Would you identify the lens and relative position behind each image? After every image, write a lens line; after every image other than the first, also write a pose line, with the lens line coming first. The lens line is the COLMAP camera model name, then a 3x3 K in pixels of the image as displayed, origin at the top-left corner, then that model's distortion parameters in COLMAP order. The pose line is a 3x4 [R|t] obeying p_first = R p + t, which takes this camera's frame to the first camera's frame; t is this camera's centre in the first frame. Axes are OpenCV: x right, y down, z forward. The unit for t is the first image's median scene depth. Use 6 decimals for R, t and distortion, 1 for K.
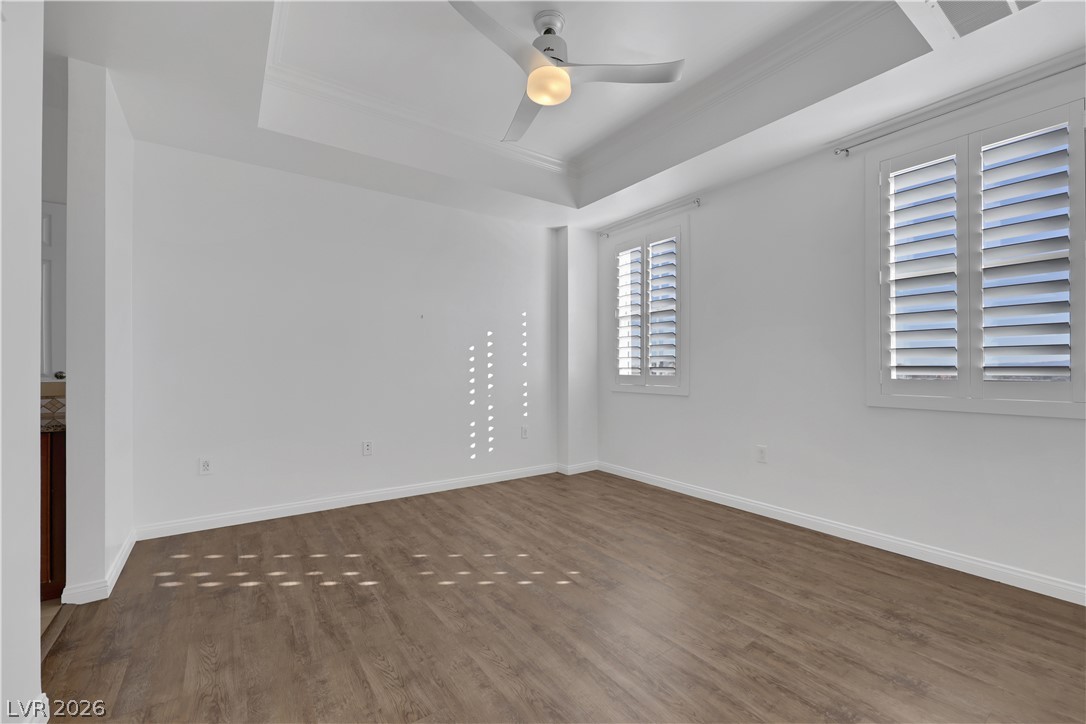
lens RADIAL K [[448.4, 0, 562.3], [0, 448.4, 371.5], [0, 0, 1]] dist [-0.002644, 0.000377]
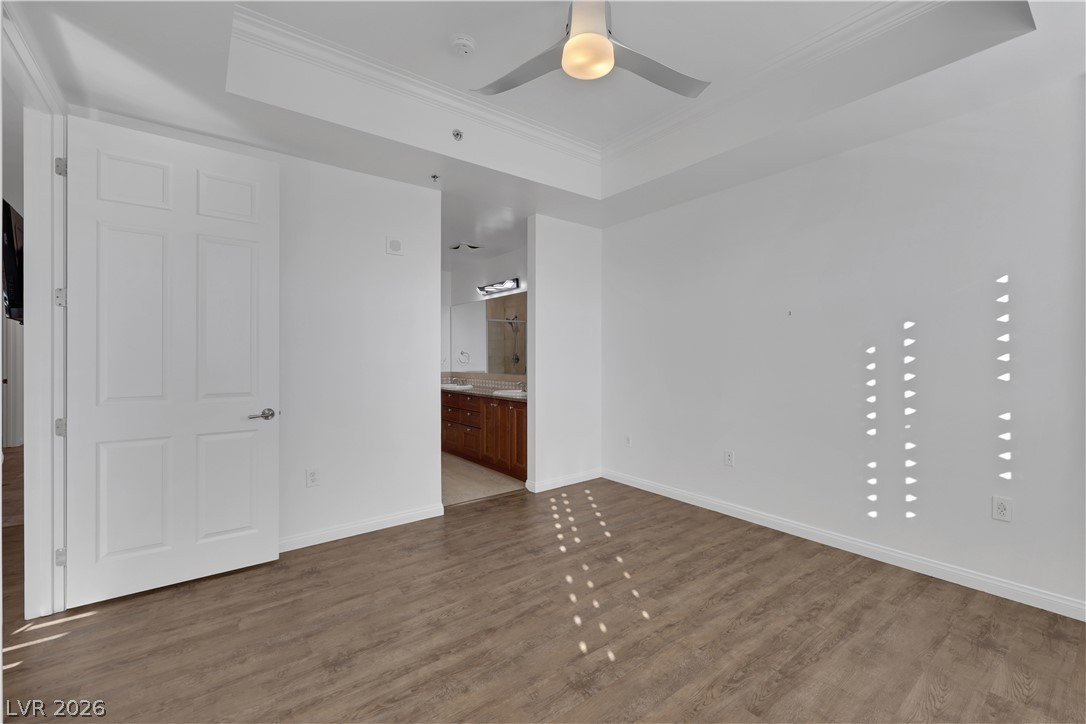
lens RADIAL K [[448.4, 0, 523.6], [0, 448.4, 360.9], [0, 0, 1]] dist [-0.002644, 0.000377]
pose [[0.007535, 0.009835, -0.999923, 0.632070], [-0.008136, 0.999919, 0.009774, -0.052931], [0.999939, 0.008062, 0.007614, 0.666776]]
